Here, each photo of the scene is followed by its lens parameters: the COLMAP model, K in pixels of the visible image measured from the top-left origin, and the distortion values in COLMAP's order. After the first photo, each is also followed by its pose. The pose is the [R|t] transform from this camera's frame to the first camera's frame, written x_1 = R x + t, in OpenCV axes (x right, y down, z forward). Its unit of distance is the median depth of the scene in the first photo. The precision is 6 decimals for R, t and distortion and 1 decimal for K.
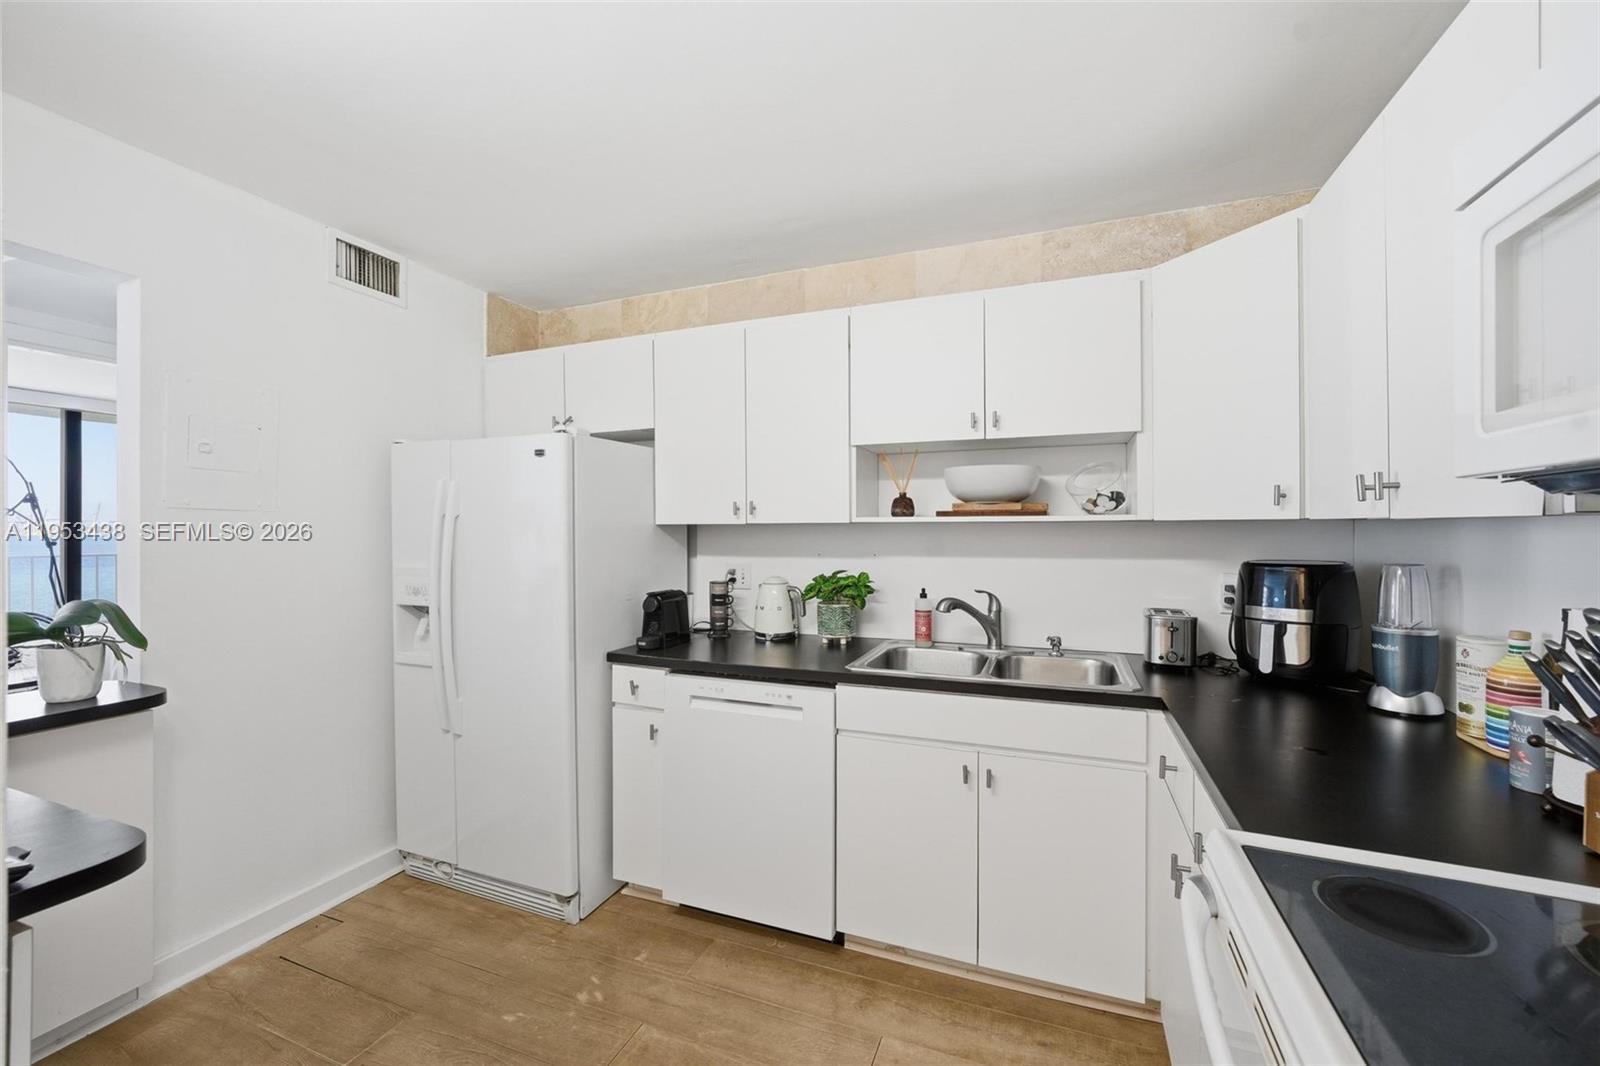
lens RADIAL K [[652.6, 0, 802.9], [0, 652.6, 535.0], [0, 0, 1]] dist [-0.013517, 0.000041]
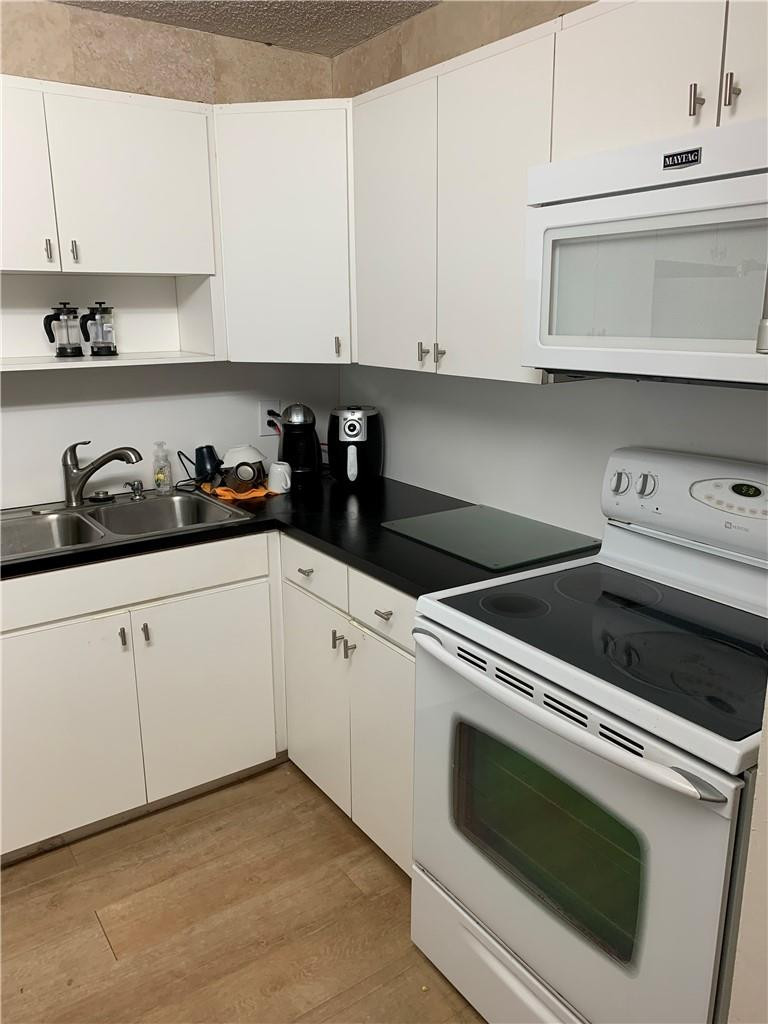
lens RADIAL K [[794.7, 0, 386.4], [0, 794.7, 508.7], [0, 0, 1]] dist [0.043267, -0.029392]
pose [[0.557276, -0.208662, 0.803681, -0.431202], [0.014199, 0.970162, 0.242040, -0.102444], [-0.830206, -0.123472, 0.543611, 0.029233]]
